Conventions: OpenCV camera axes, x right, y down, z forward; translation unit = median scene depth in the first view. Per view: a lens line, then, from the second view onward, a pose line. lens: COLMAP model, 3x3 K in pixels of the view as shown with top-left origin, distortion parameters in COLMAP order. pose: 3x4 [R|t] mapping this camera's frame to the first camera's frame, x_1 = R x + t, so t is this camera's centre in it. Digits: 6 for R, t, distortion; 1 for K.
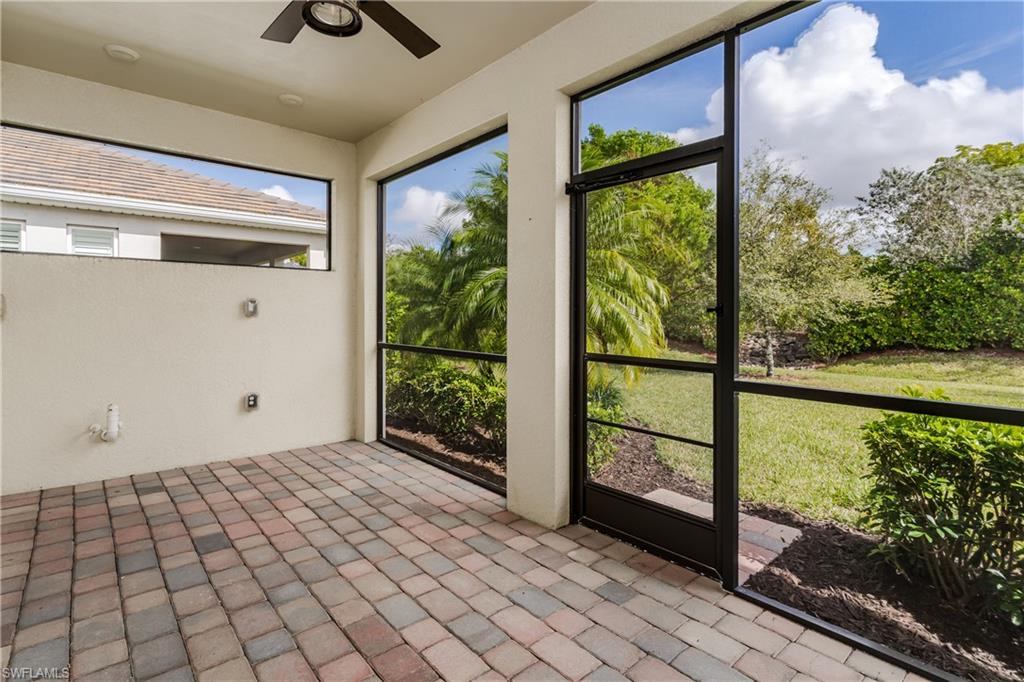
lens RADIAL K [[499.0, 0, 509.5], [0, 499.0, 312.6], [0, 0, 1]] dist [-0.000349, -0.000533]
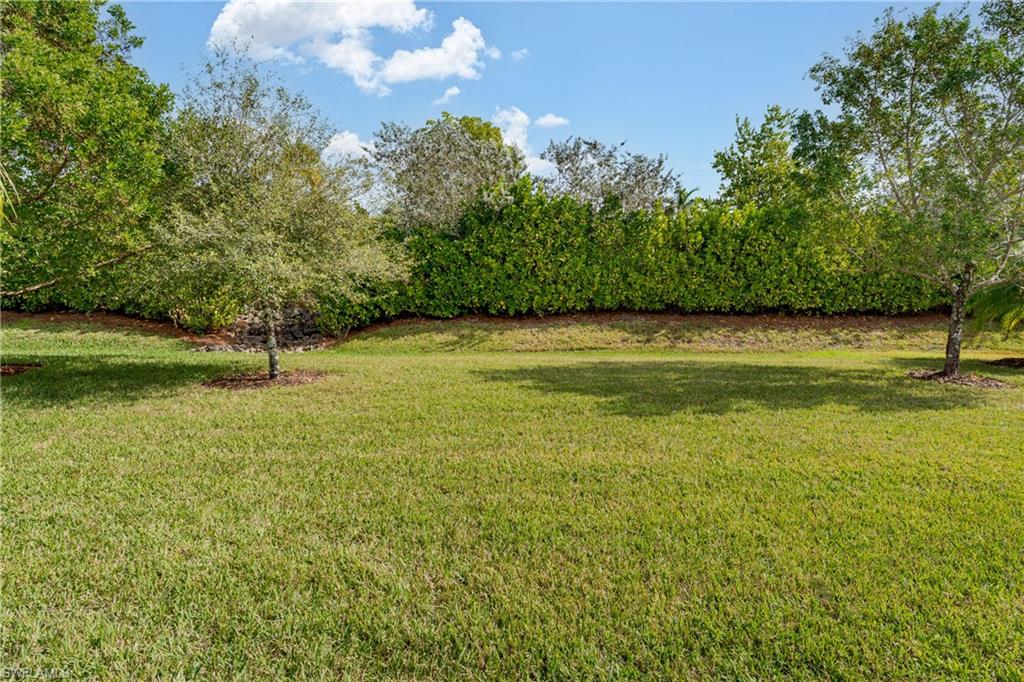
lens RADIAL K [[562.0, 0, 513.9], [0, 562.0, 339.5], [0, 0, 1]] dist [0.019538, 0.000194]
pose [[0.635131, -0.088090, 0.767365, 0.095878], [-0.011227, 0.992318, 0.123206, -0.023261], [-0.772323, -0.086867, 0.629263, 0.176444]]
